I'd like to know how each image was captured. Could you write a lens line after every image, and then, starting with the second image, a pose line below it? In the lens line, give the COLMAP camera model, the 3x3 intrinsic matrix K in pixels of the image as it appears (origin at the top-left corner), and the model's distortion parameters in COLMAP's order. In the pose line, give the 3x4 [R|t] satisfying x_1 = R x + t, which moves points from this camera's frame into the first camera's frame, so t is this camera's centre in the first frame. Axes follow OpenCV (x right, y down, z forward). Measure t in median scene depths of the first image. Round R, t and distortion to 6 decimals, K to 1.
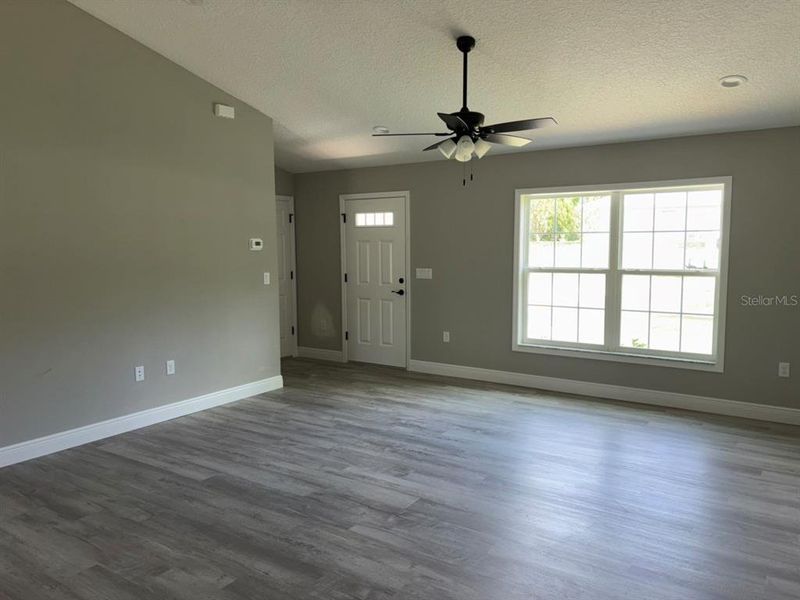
lens RADIAL K [[601.9, 0, 401.2], [0, 601.9, 306.2], [0, 0, 1]] dist [0.049490, -0.044224]
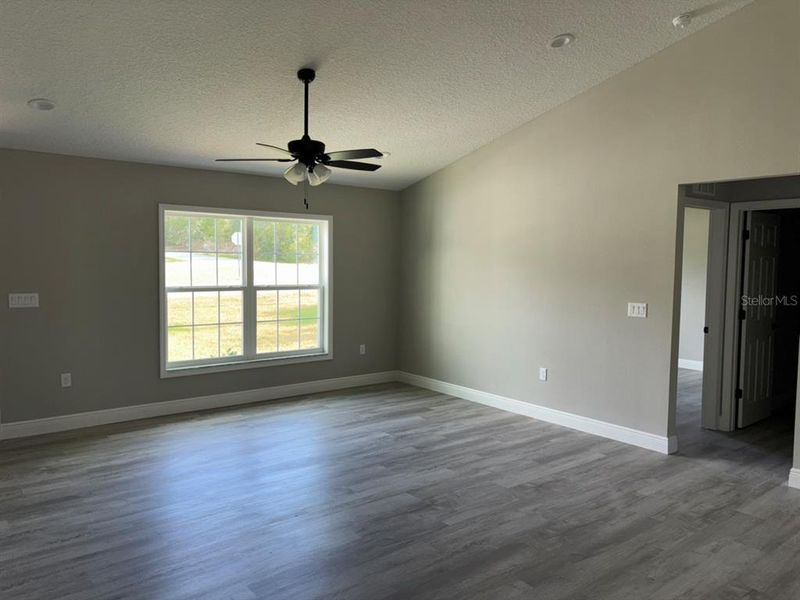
lens RADIAL K [[601.9, 0, 401.2], [0, 601.9, 306.2], [0, 0, 1]] dist [0.049490, -0.044224]
pose [[0.300016, -0.064742, 0.951735, -0.633815], [0.088625, 0.995271, 0.039766, -0.043842], [-0.949808, 0.072417, 0.304335, 0.402229]]
